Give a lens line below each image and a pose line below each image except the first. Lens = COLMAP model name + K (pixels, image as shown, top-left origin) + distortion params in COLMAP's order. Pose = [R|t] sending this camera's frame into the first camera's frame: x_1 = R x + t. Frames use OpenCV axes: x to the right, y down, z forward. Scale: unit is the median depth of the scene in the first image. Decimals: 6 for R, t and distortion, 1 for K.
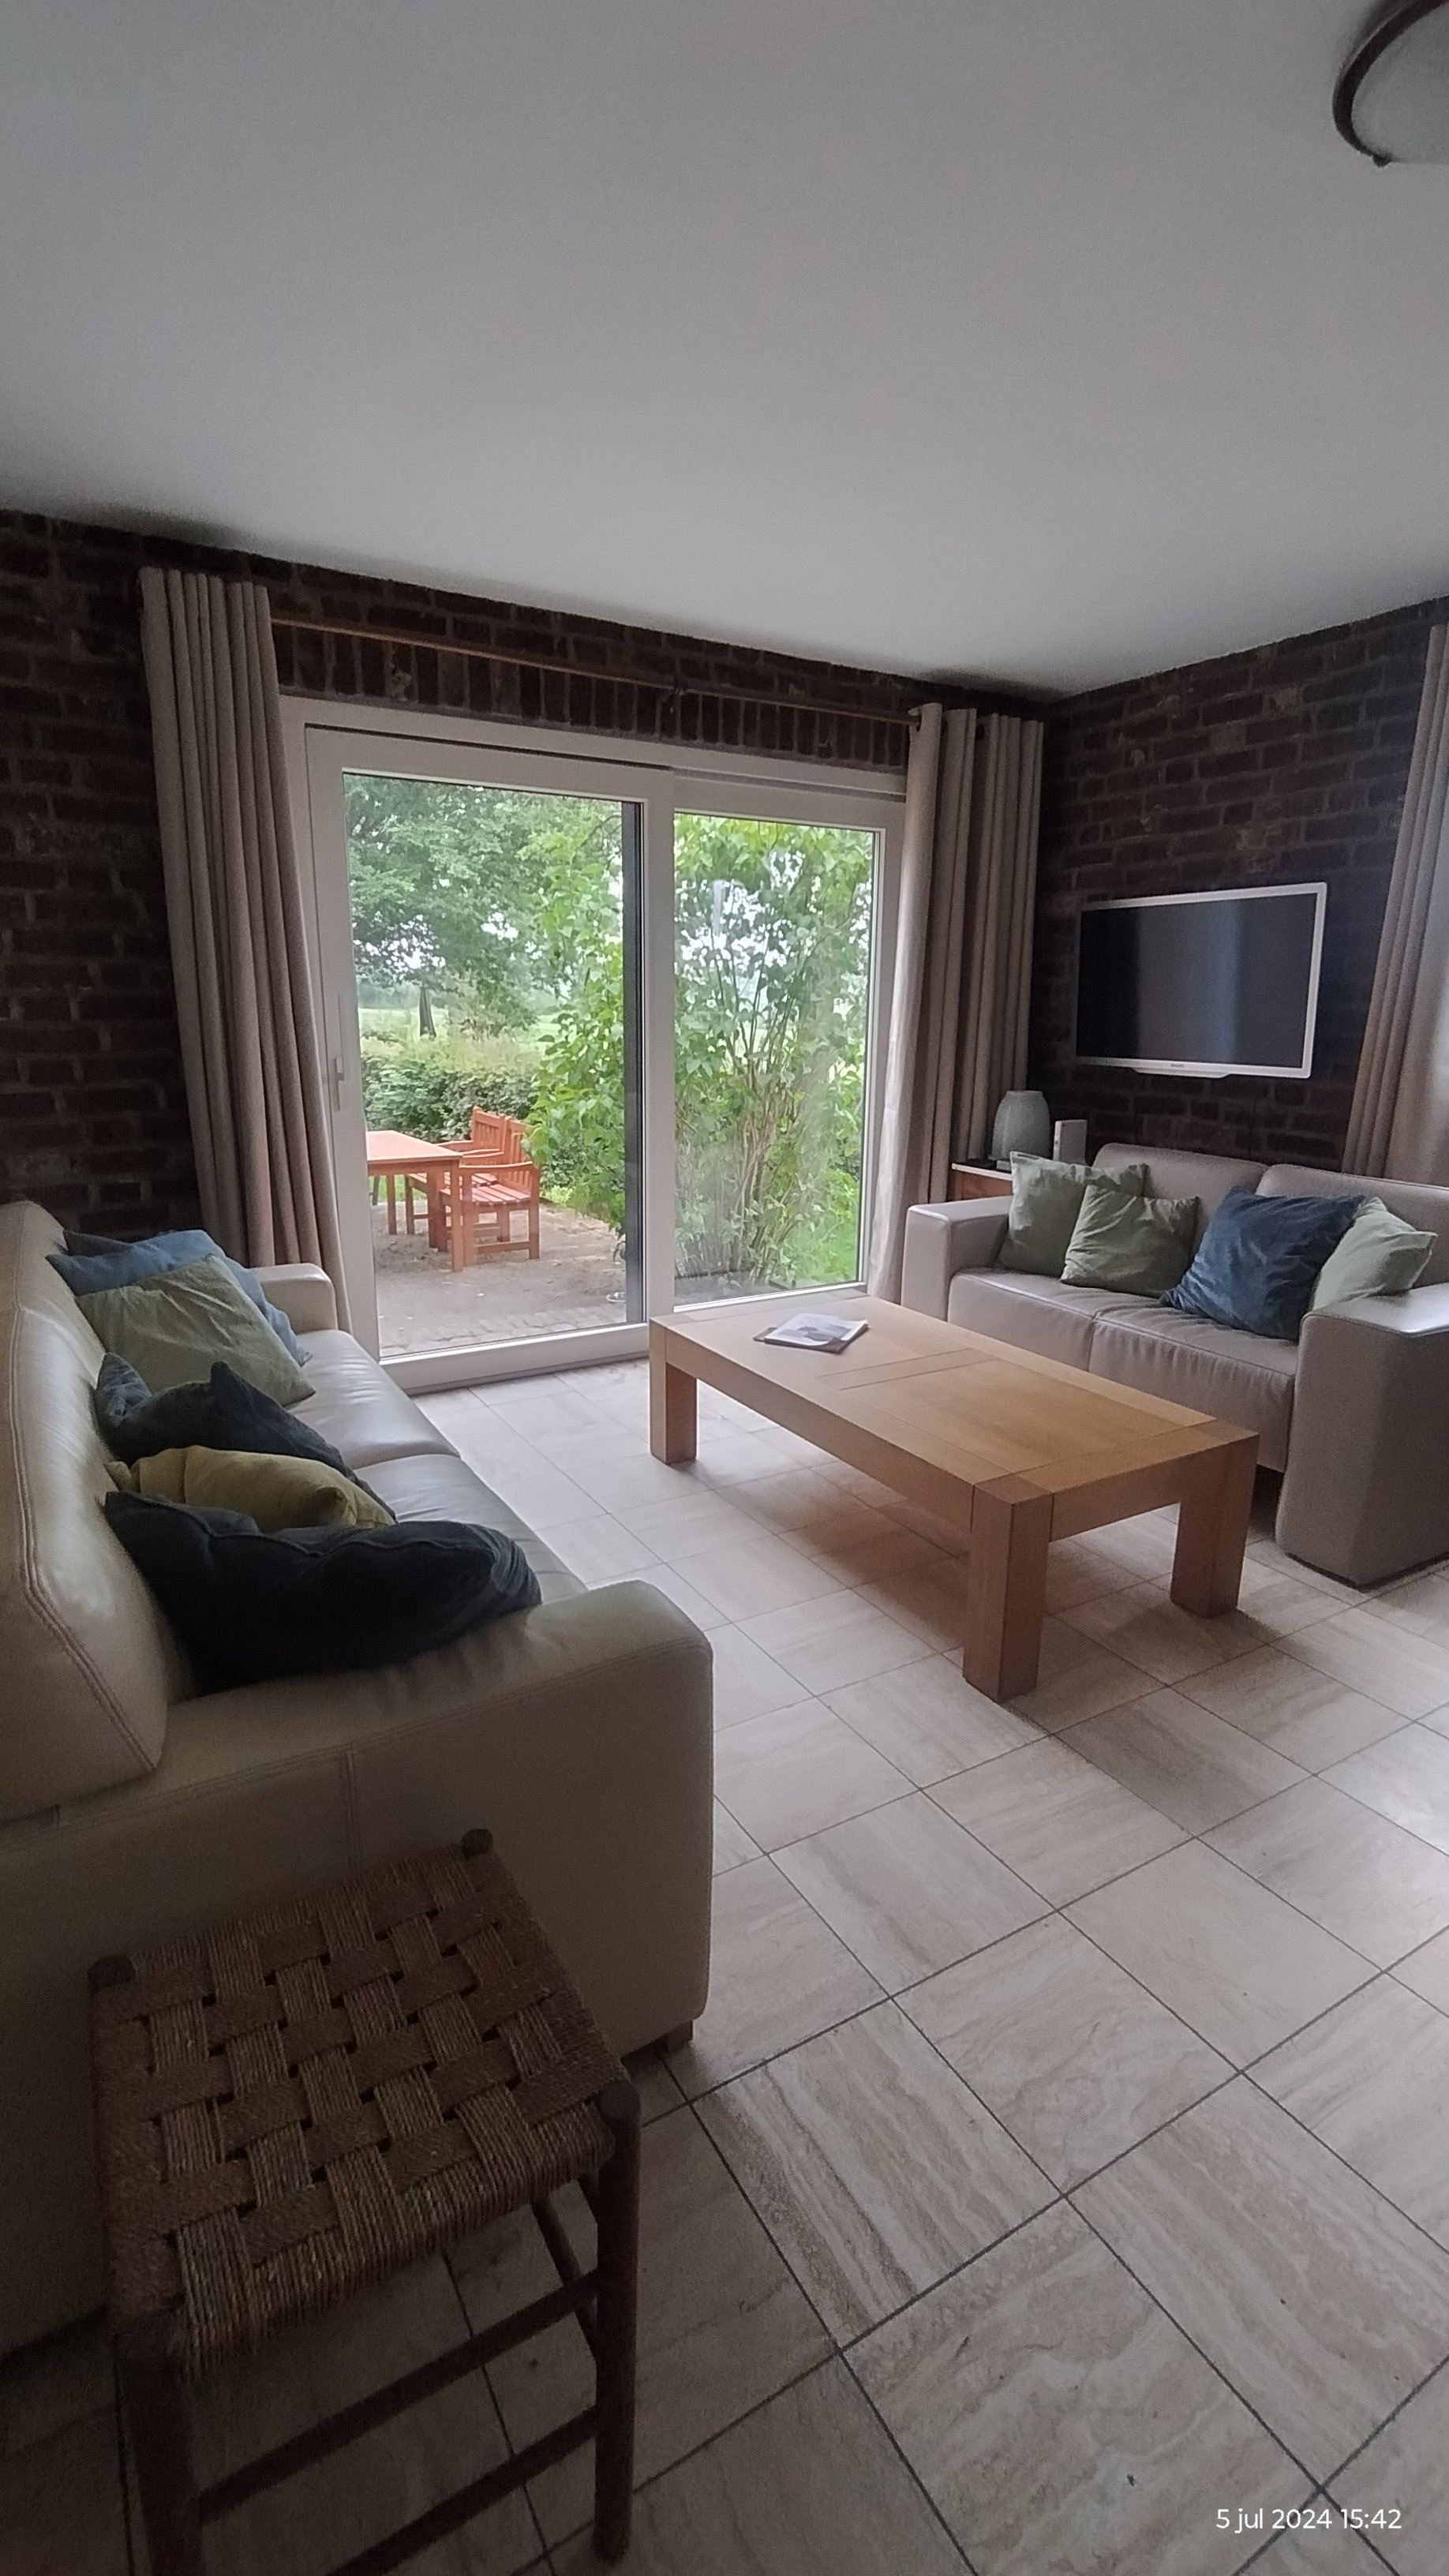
lens RADIAL K [[1177.0, 0, 726.6], [0, 1177.0, 1280.5], [0, 0, 1]] dist [-0.001521, 0.000144]
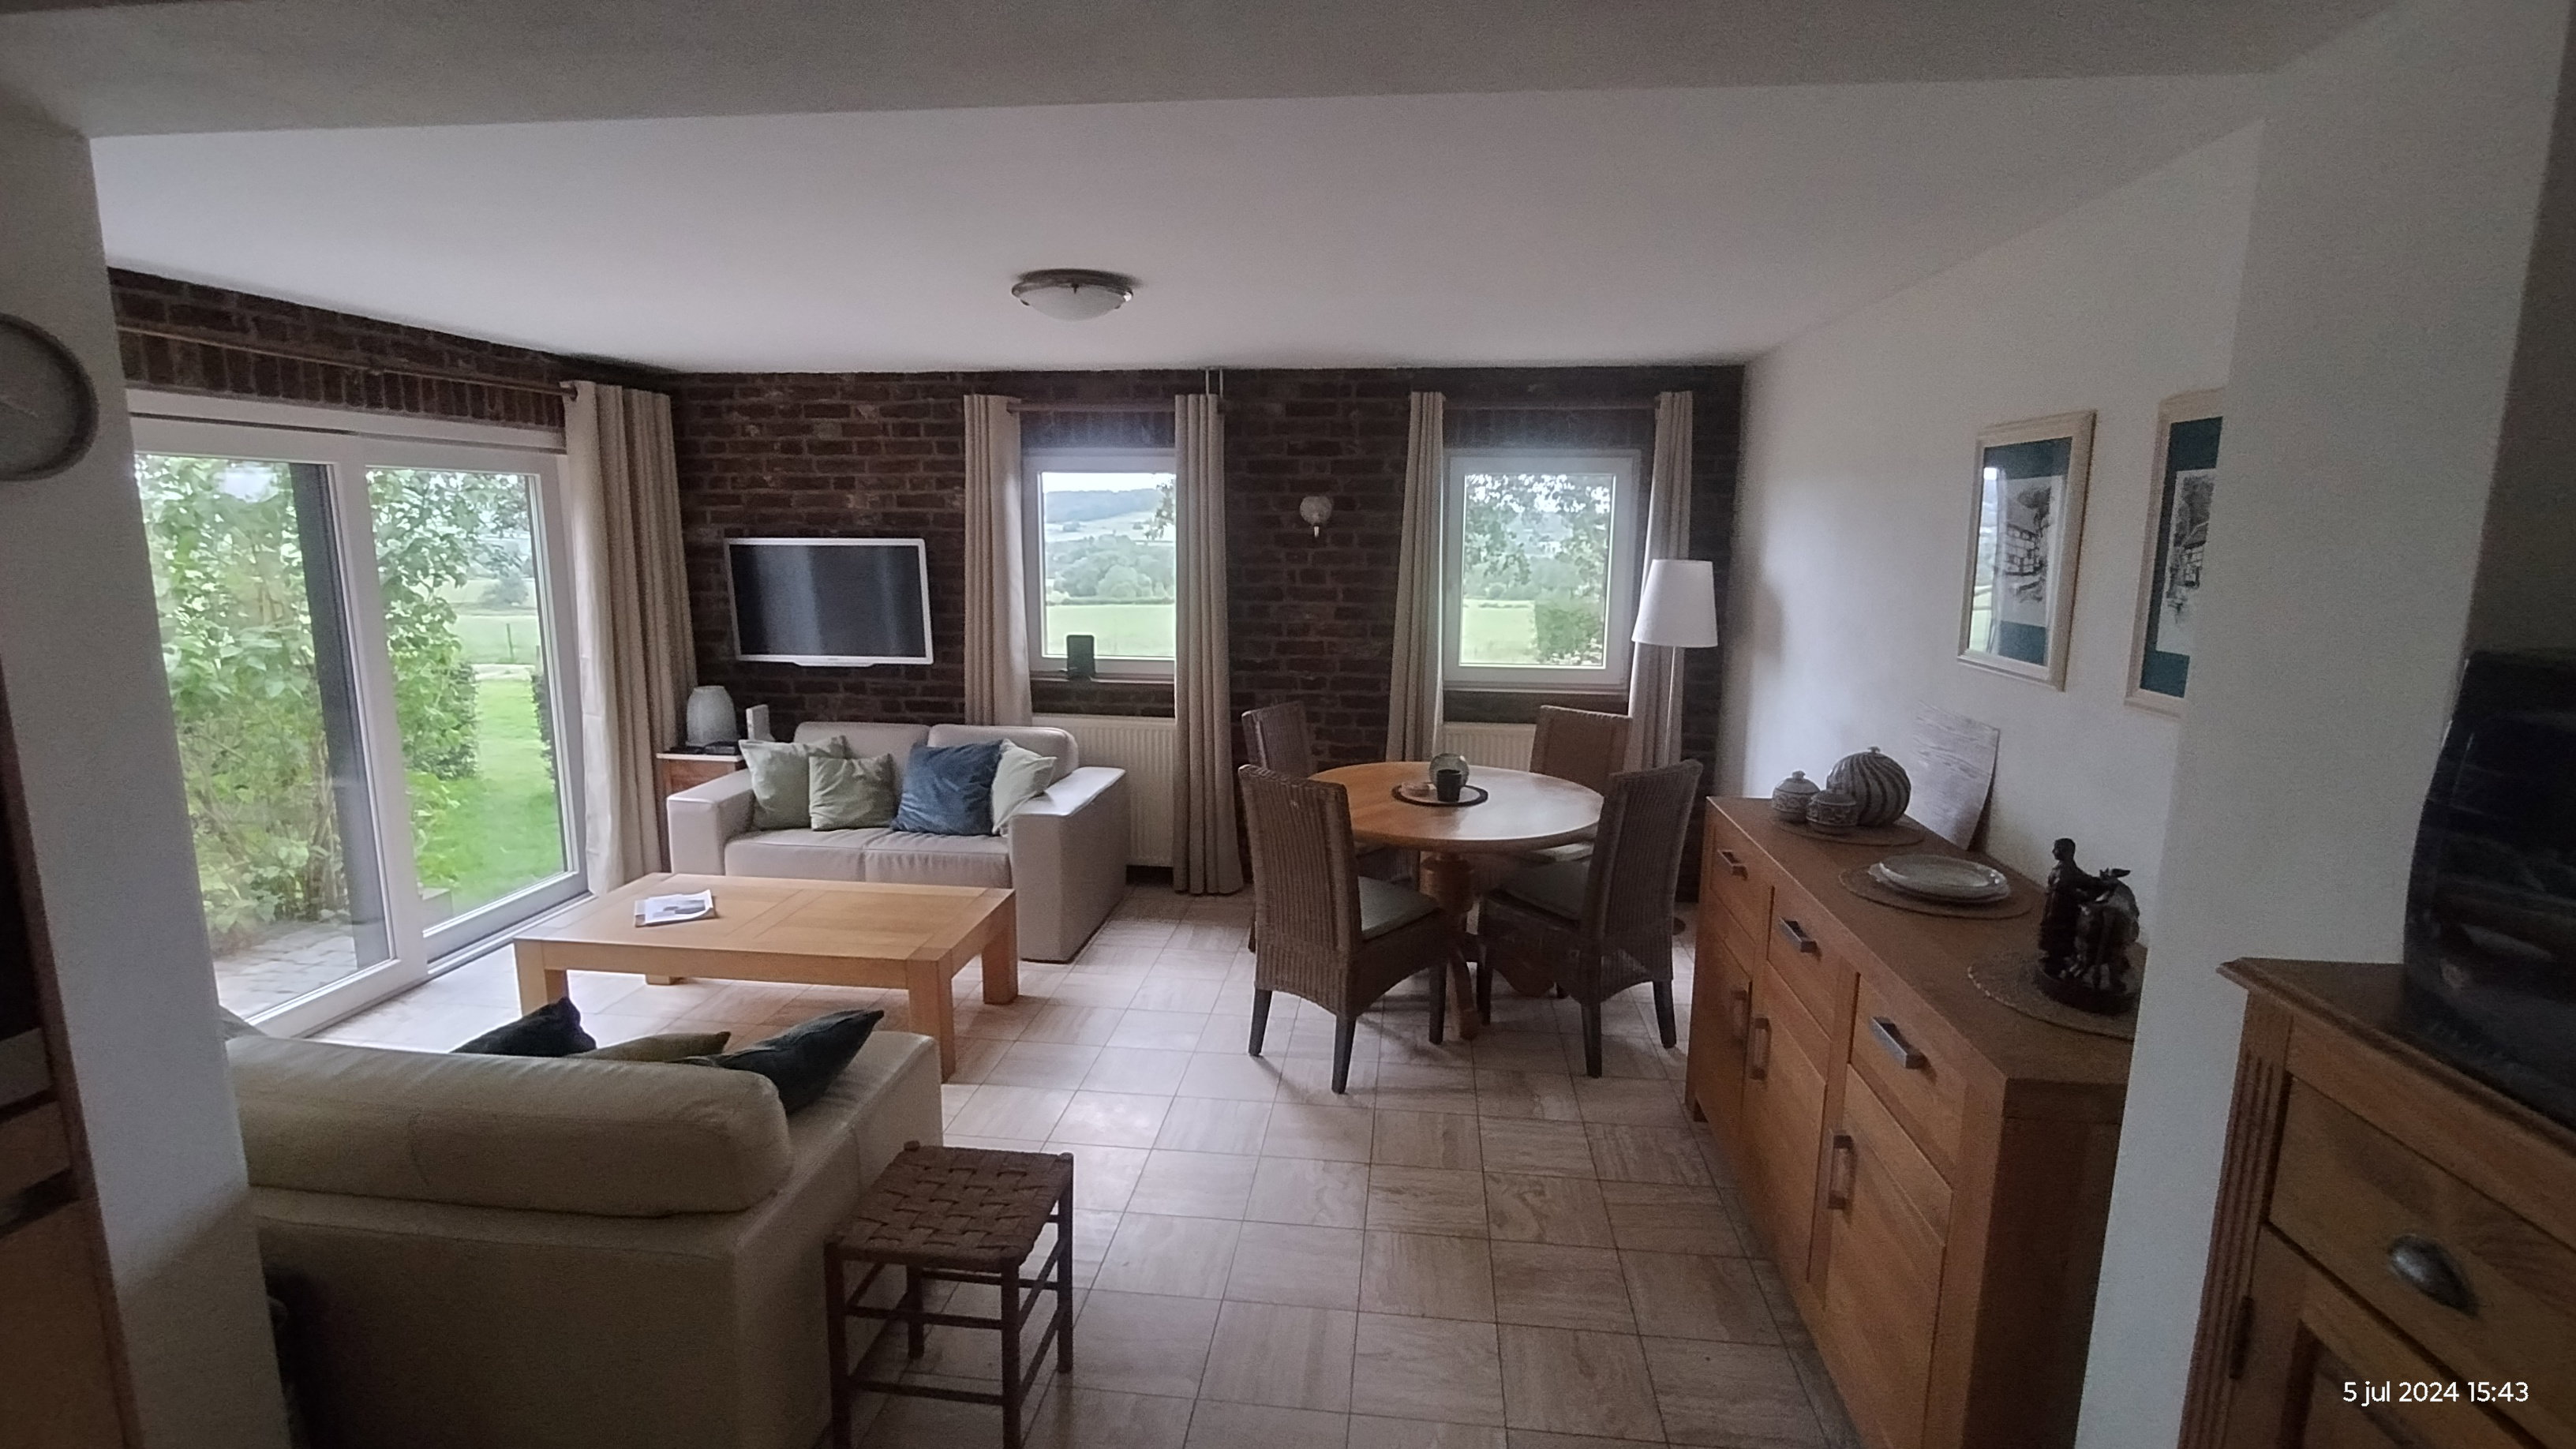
lens RADIAL K [[1177.0, 0, 1285.6], [0, 1177.0, 724.2], [0, 0, 1]] dist [-0.001521, 0.000144]
pose [[0.607105, -0.140954, 0.782020, -0.413617], [0.184027, 0.982326, 0.034193, -0.062898], [-0.773018, 0.123155, 0.622315, -0.274629]]
